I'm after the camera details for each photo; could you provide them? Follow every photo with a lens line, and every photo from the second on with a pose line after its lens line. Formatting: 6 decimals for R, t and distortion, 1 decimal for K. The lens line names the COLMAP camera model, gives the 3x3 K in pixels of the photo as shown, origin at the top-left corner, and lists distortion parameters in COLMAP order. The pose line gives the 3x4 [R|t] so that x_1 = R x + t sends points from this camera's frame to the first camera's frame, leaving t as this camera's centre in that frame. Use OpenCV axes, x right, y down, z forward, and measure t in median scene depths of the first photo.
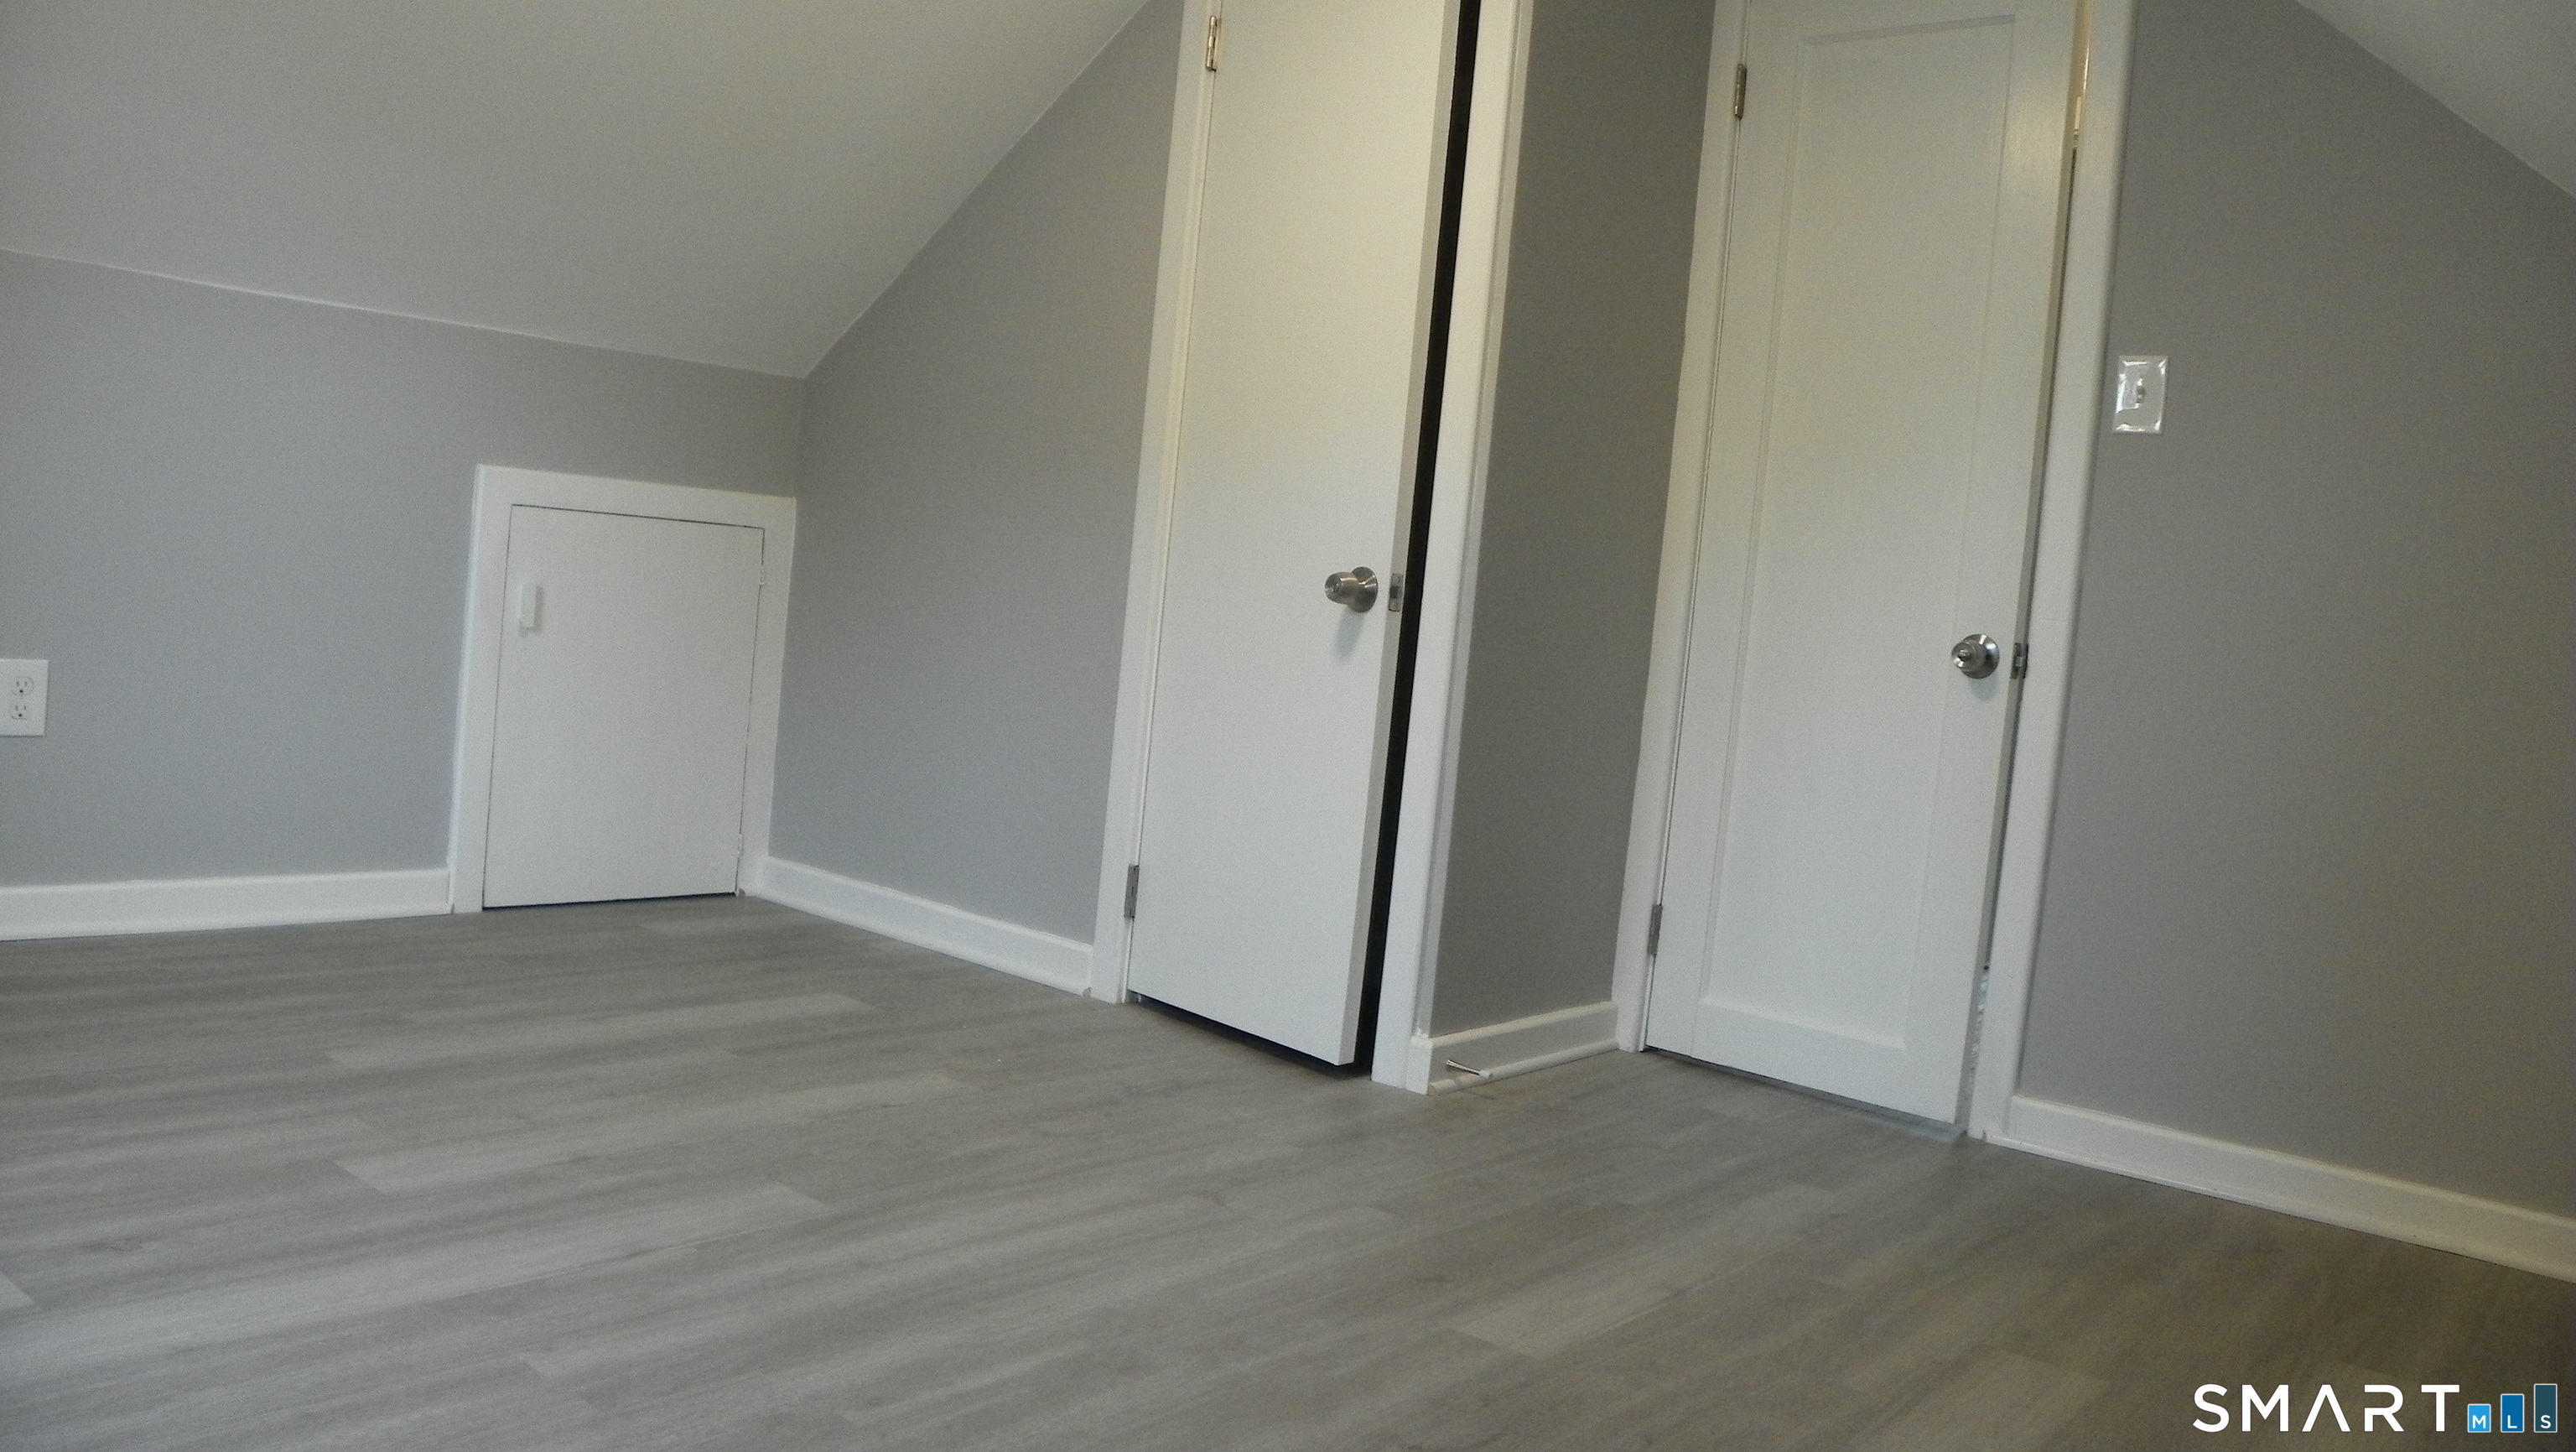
lens RADIAL K [[1969.4, 0, 1306.4], [0, 1969.4, 712.8], [0, 0, 1]] dist [-0.147343, 0.083261]
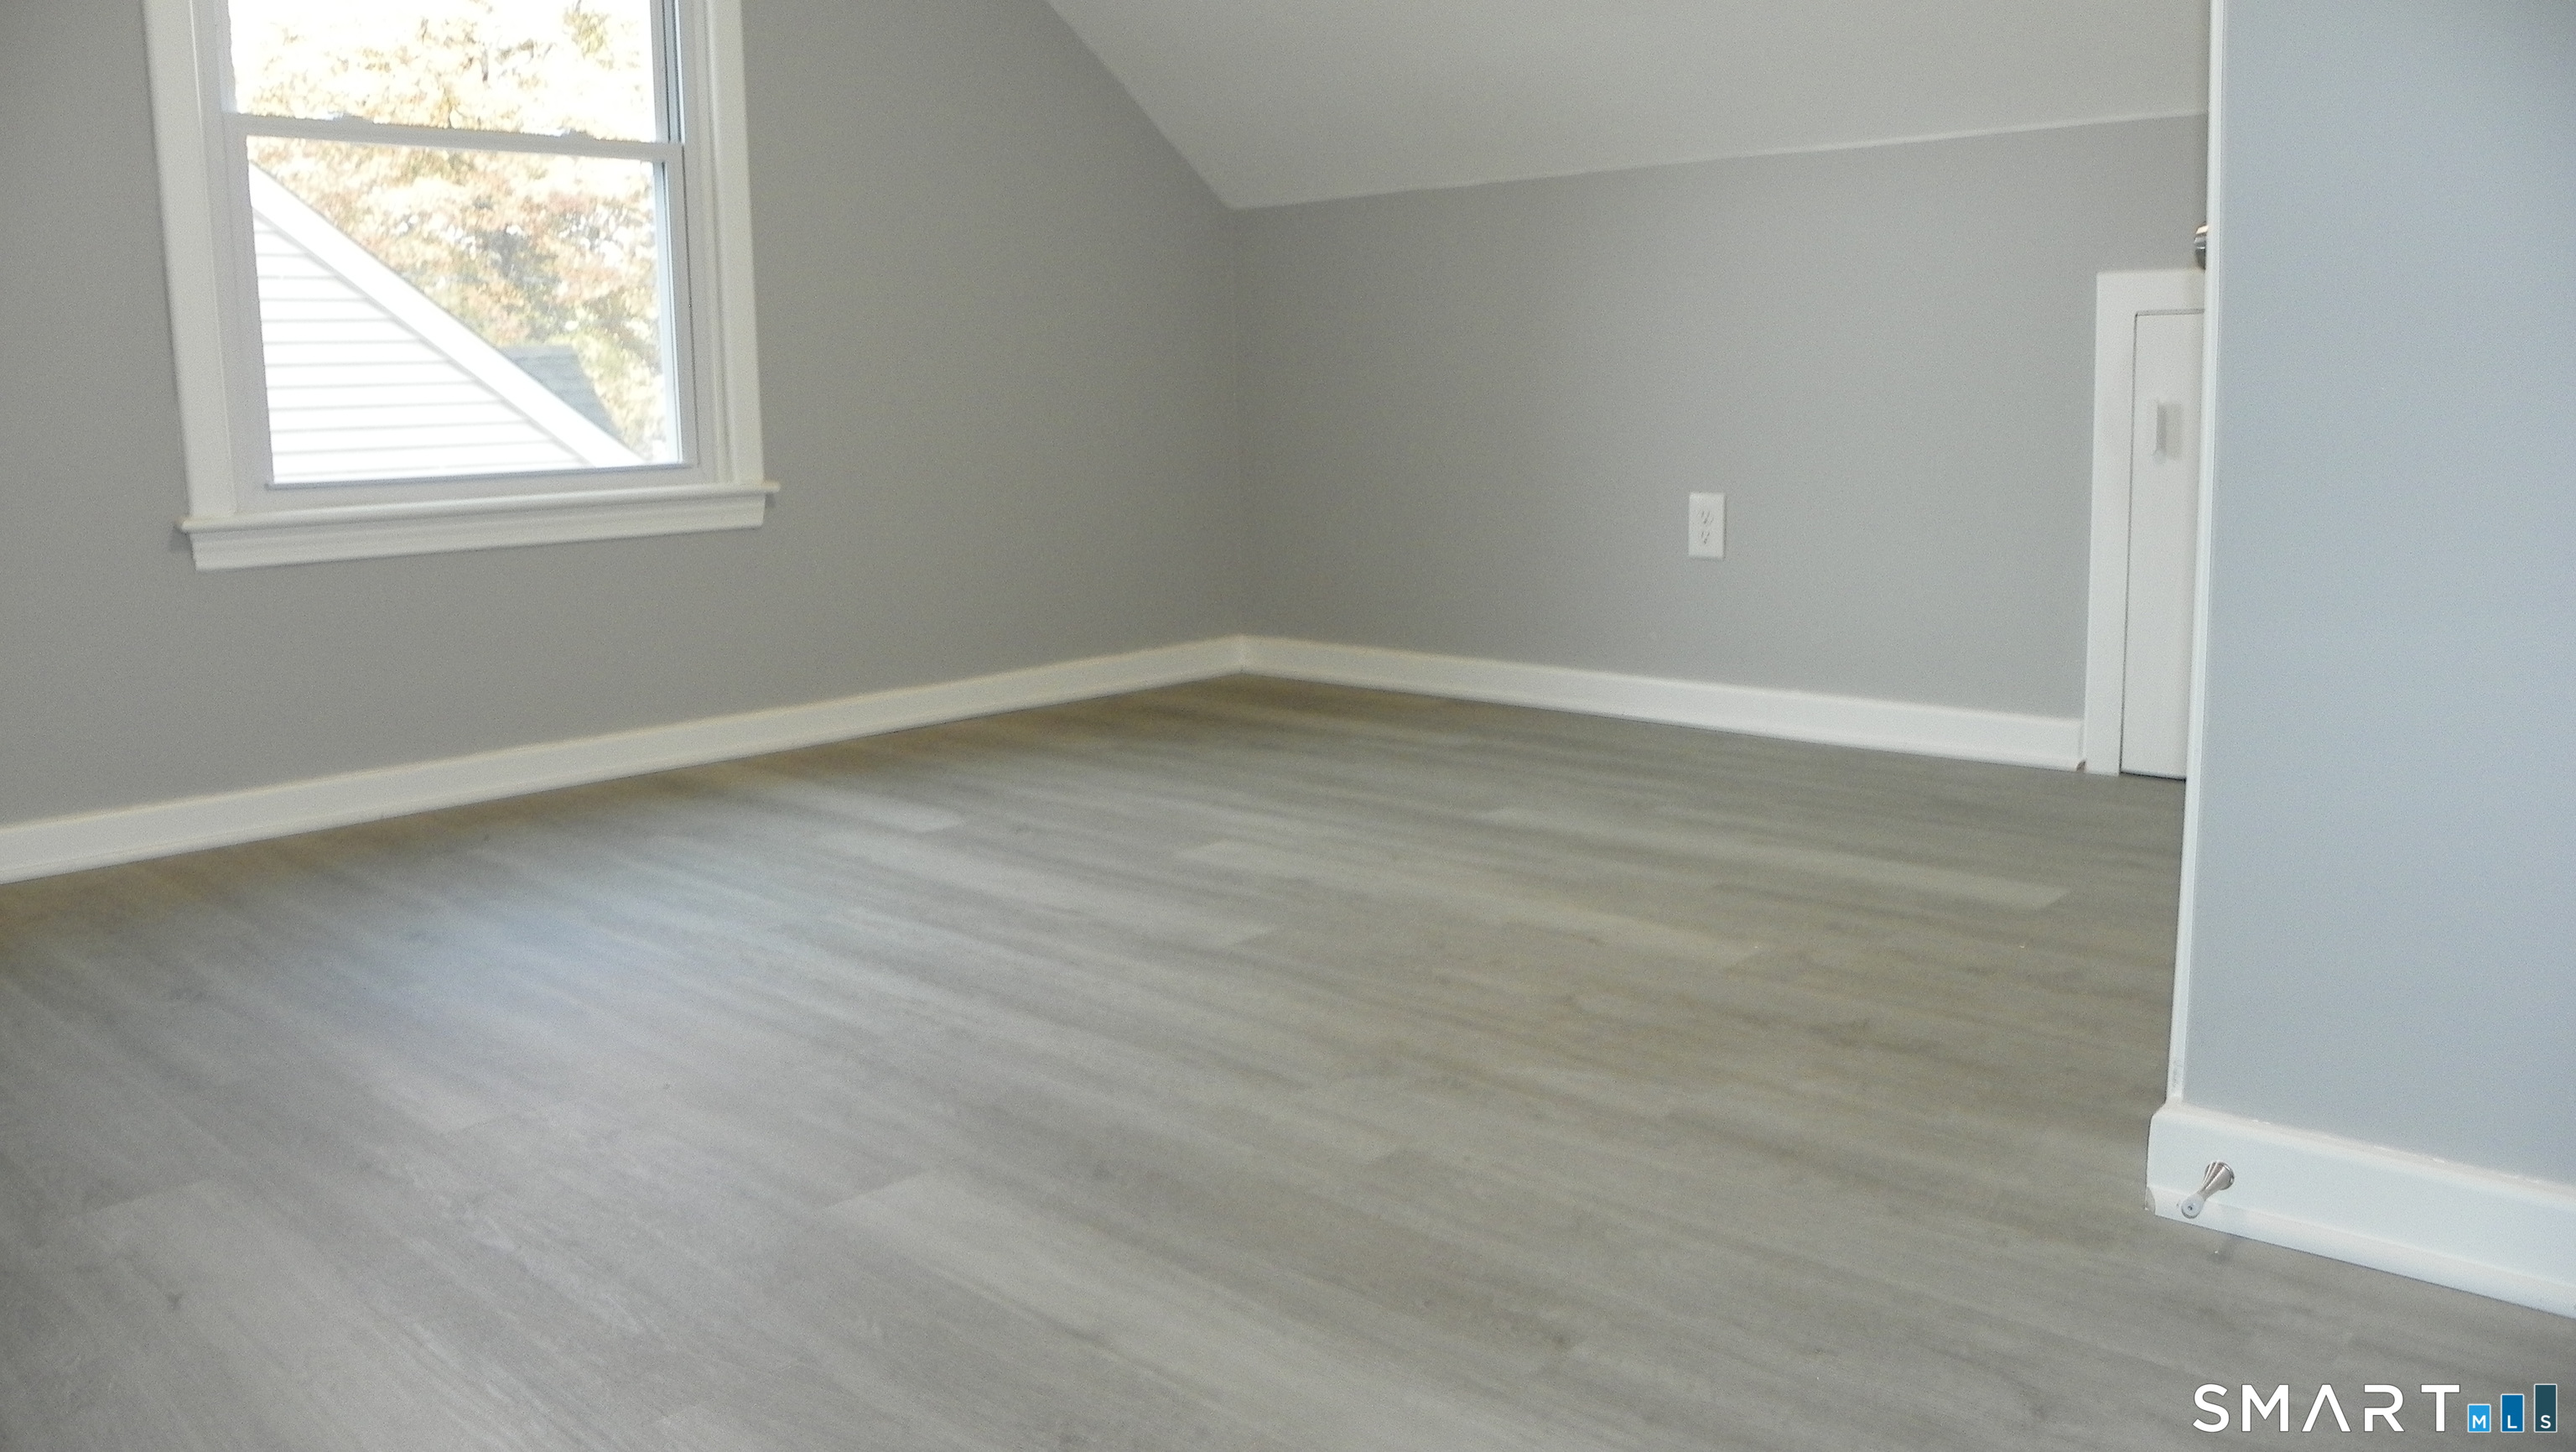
lens RADIAL K [[1969.4, 0, 1286.4], [0, 1969.4, 716.1], [0, 0, 1]] dist [-0.147343, 0.083261]
pose [[-0.088503, 0.058859, -0.994335, 0.761638], [-0.051961, 0.996621, 0.063619, 0.061390], [0.994720, 0.057297, -0.085146, 1.074636]]
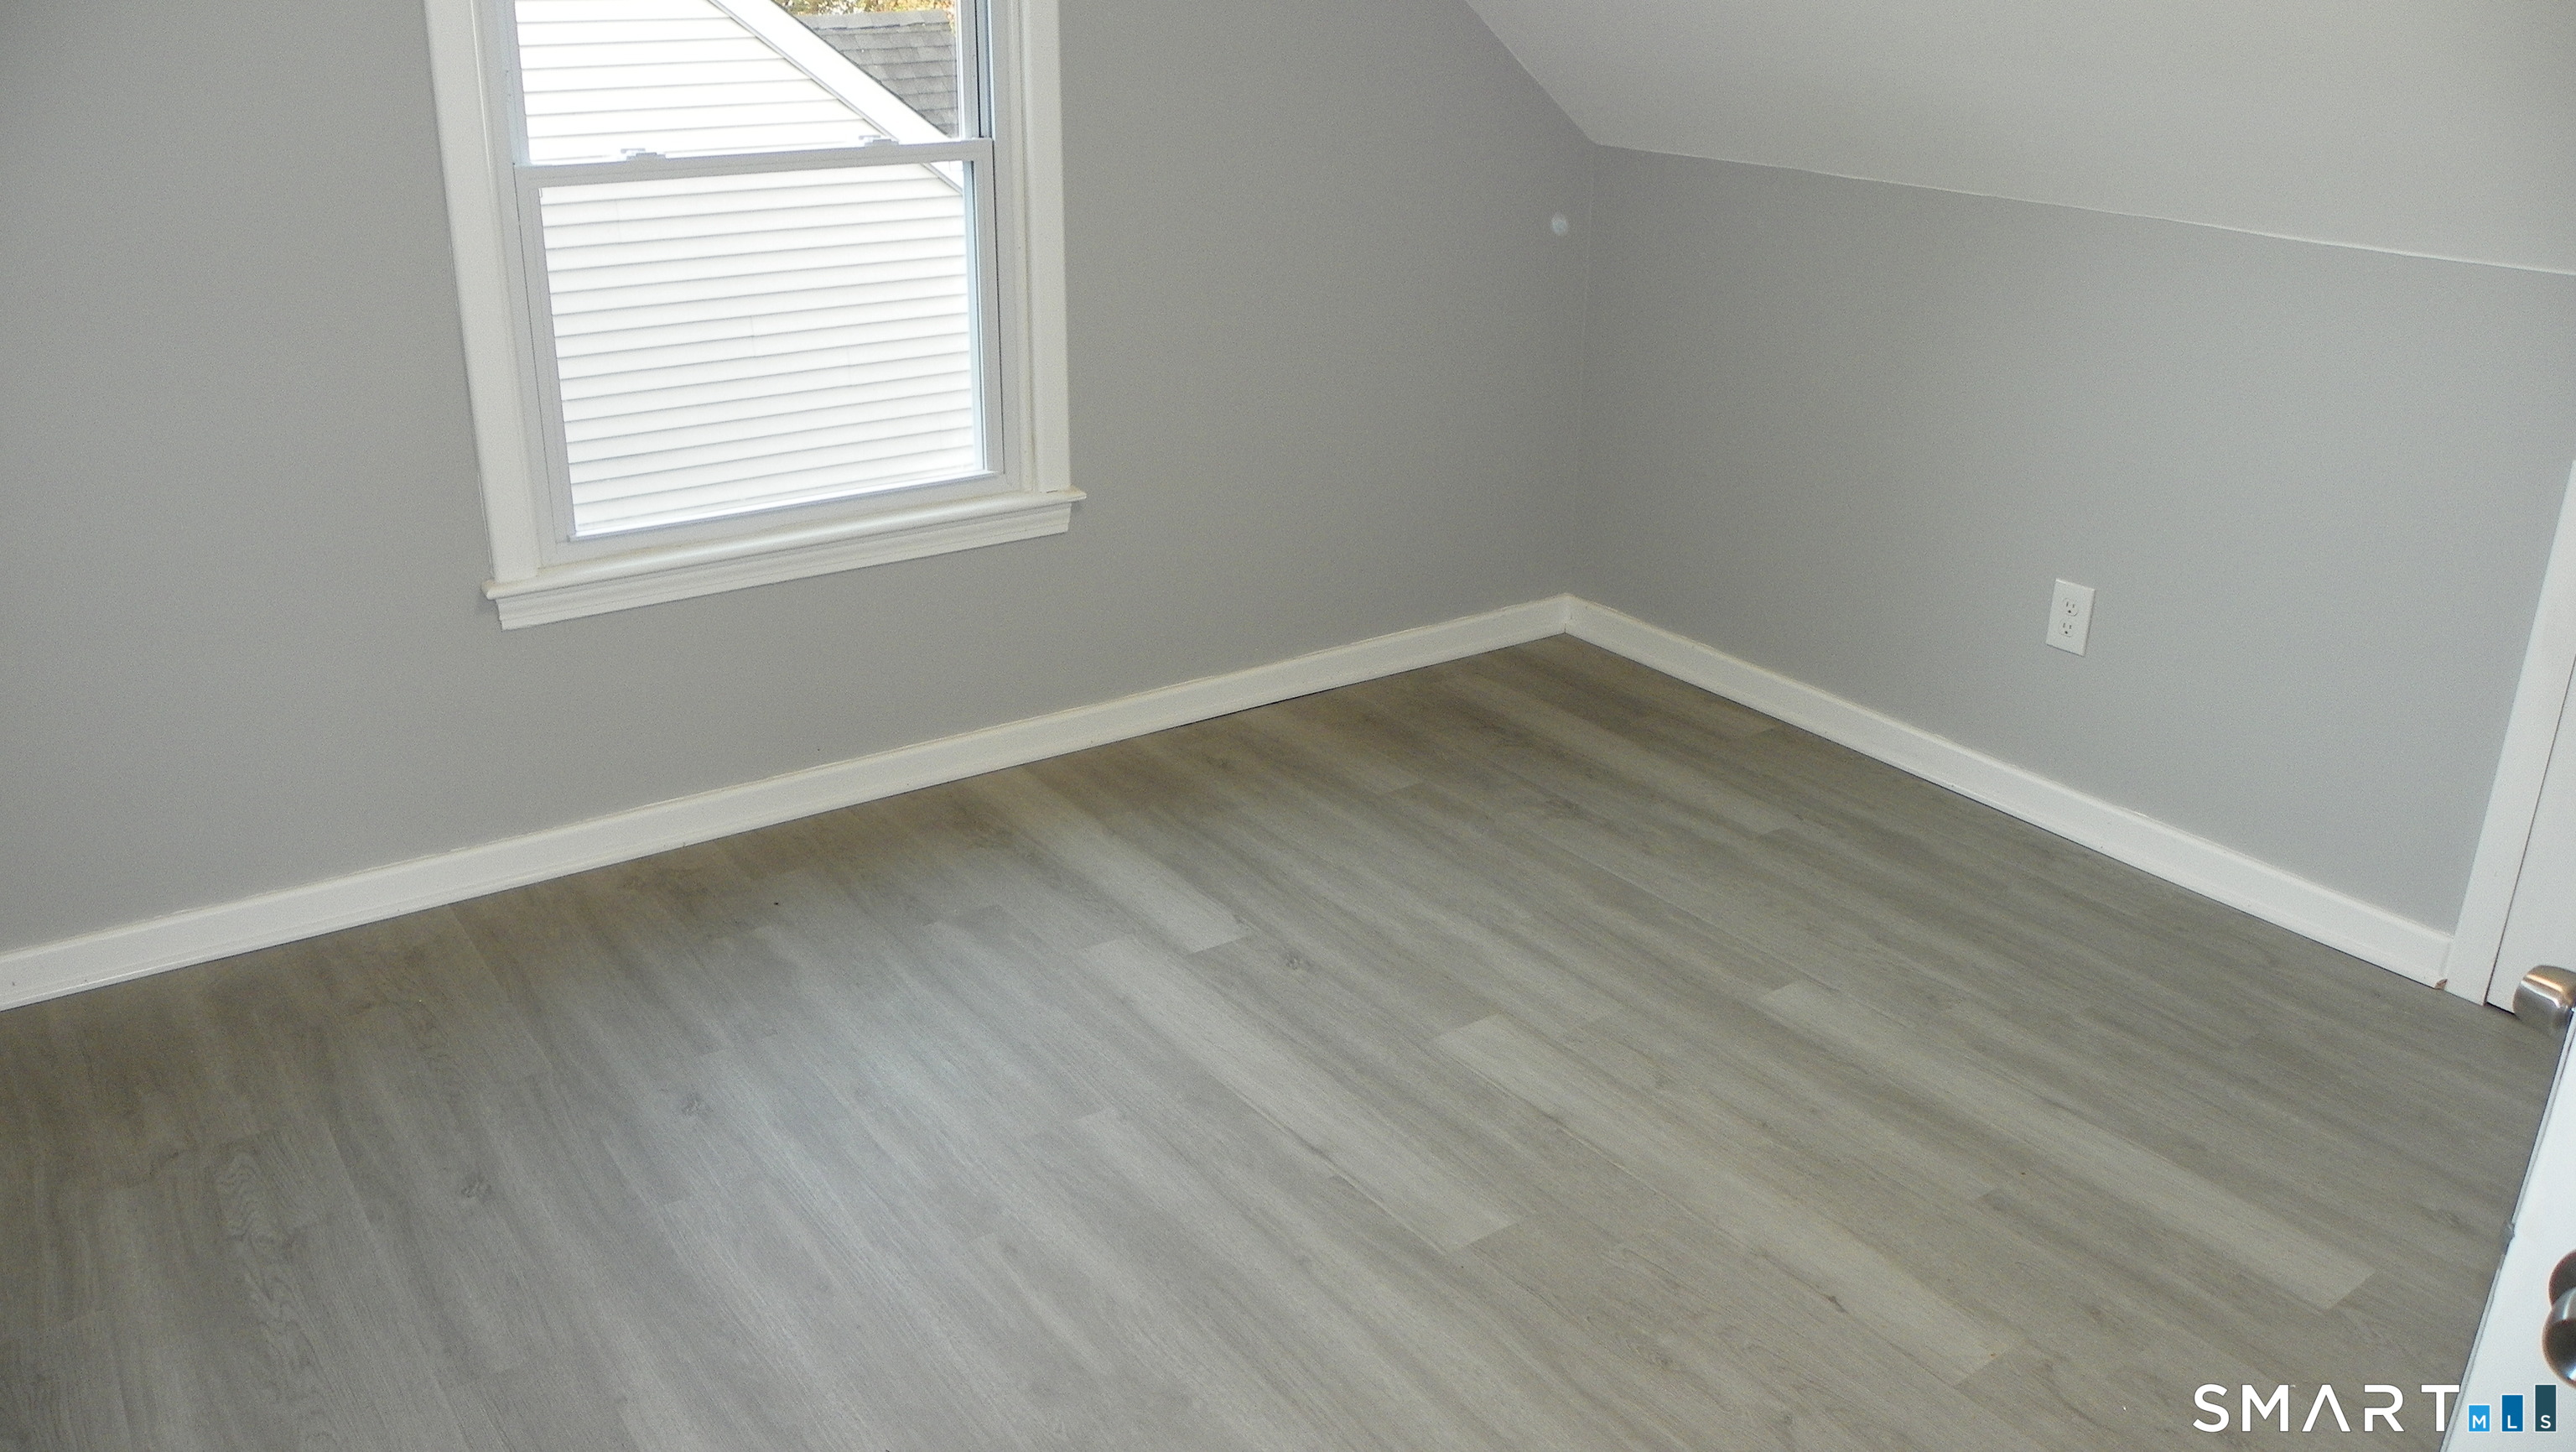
lens RADIAL K [[1969.4, 0, 1276.9], [0, 1969.4, 713.9], [0, 0, 1]] dist [-0.147343, 0.083261]
pose [[-0.282364, 0.244425, -0.927646, 0.646943], [-0.101352, 0.953983, 0.282214, -0.287882], [0.953938, 0.173706, -0.244597, 1.070648]]
